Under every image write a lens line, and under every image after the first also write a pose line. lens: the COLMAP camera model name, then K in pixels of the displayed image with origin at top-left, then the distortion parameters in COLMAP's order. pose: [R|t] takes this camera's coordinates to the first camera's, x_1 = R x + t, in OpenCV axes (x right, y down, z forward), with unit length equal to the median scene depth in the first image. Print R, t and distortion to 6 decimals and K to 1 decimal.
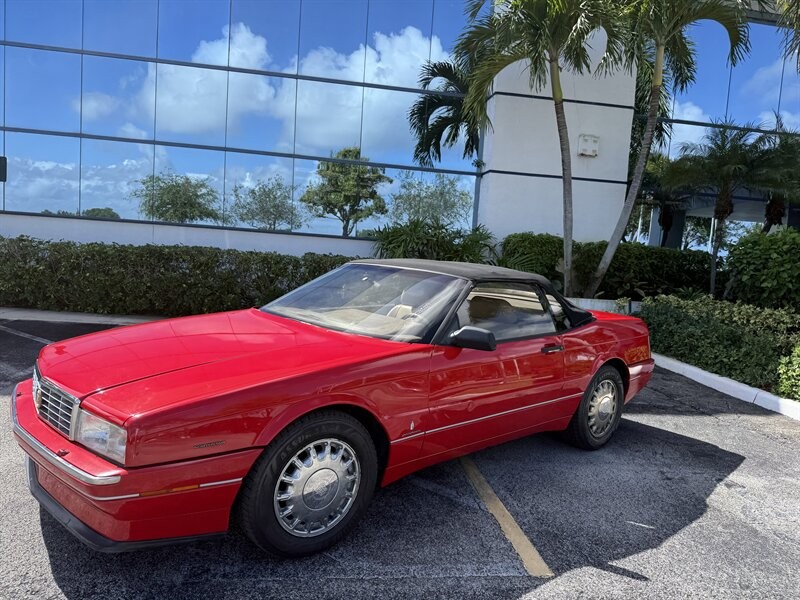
lens RADIAL K [[540.0, 0, 400.0], [0, 540.0, 300.0], [0, 0, 1]] dist [0.037055, -0.040674]
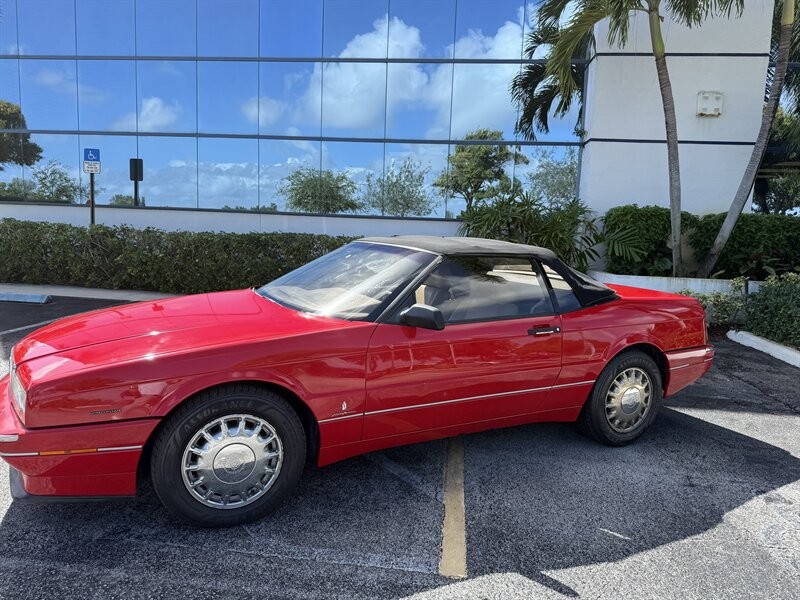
lens RADIAL K [[541.7, 0, 400.0], [0, 541.7, 293.5], [0, 0, 1]] dist [0.025097, -0.028078]
pose [[0.968474, -0.001642, -0.249111, 0.233668], [0.006030, 0.999840, 0.016850, 0.010371], [0.249043, -0.017821, 0.968328, 0.060007]]
